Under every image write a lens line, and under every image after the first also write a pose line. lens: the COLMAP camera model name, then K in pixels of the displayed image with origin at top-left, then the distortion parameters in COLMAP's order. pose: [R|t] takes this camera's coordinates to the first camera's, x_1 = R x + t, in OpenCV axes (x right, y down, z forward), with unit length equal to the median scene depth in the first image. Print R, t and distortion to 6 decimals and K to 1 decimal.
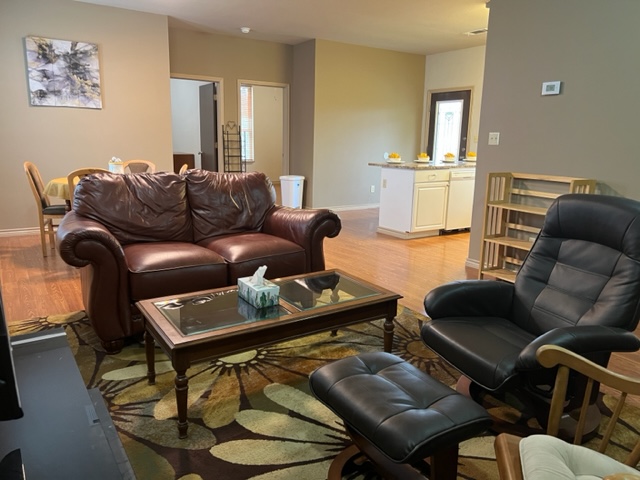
lens RADIAL K [[482.7, 0, 320.5], [0, 482.7, 240.4], [0, 0, 1]] dist [0.030667, -0.034605]
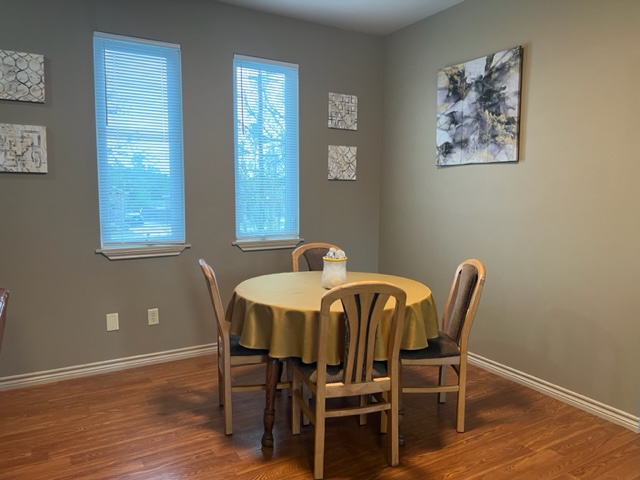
lens RADIAL K [[482.7, 0, 320.3], [0, 482.7, 241.2], [0, 0, 1]] dist [0.030667, -0.034605]
pose [[-0.029439, 0.076478, -0.996637, 0.109683], [-0.218334, 0.972500, 0.081075, -0.189538], [0.975430, 0.219987, -0.011932, 0.853332]]
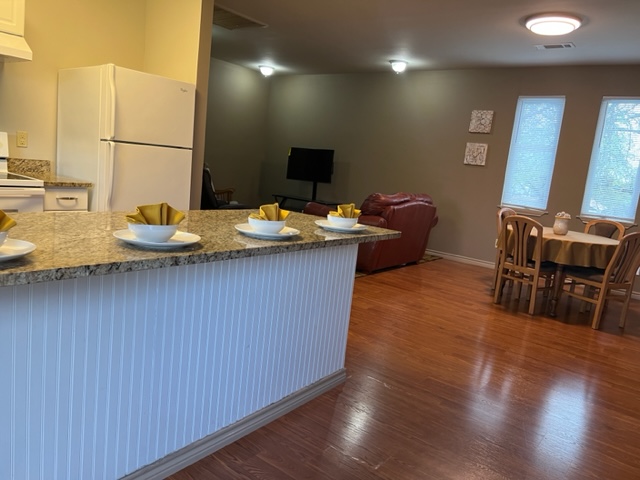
lens RADIAL K [[482.7, 0, 319.5], [0, 482.7, 240.4], [0, 0, 1]] dist [0.030667, -0.034605]
pose [[-0.927497, -0.059913, -0.368998, 0.536843], [-0.196468, 0.917885, 0.344800, -0.403857], [0.318040, 0.392297, -0.863107, 1.950932]]
